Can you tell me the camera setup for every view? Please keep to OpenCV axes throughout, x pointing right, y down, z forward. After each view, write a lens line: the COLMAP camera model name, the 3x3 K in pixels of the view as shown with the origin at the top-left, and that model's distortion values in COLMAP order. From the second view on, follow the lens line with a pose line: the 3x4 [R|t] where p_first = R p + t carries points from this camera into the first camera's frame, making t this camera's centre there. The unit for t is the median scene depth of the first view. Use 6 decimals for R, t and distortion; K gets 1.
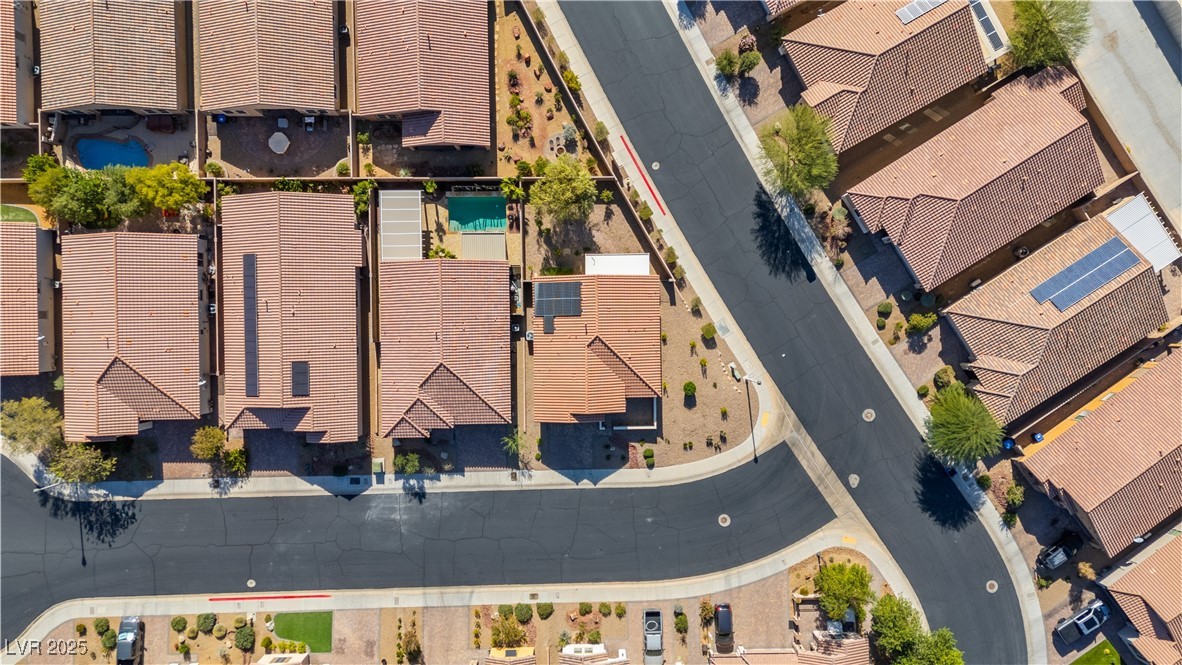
lens RADIAL K [[861.7, 0, 585.6], [0, 861.7, 327.6], [0, 0, 1]] dist [0.079409, -0.071447]
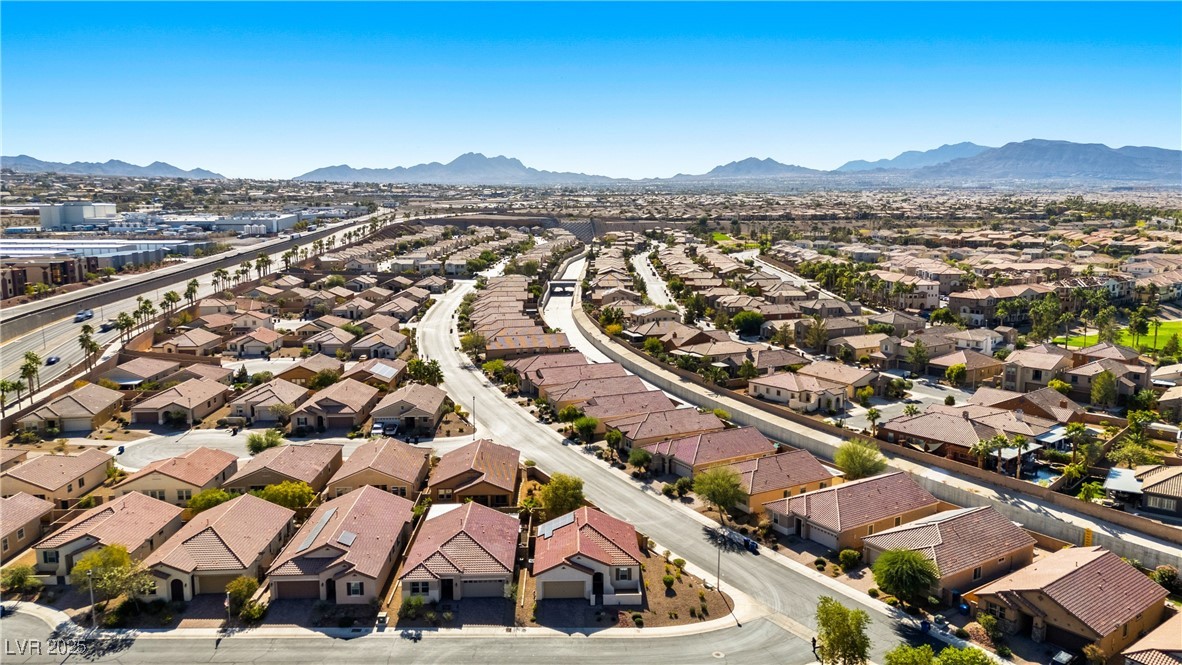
lens RADIAL K [[861.7, 0, 590.6], [0, 861.7, 328.4], [0, 0, 1]] dist [0.079409, -0.071447]
pose [[0.999884, -0.010377, 0.011188, 0.007424], [0.012598, 0.147584, -0.988969, 1.159733], [0.008611, 0.988995, 0.147698, 0.489454]]
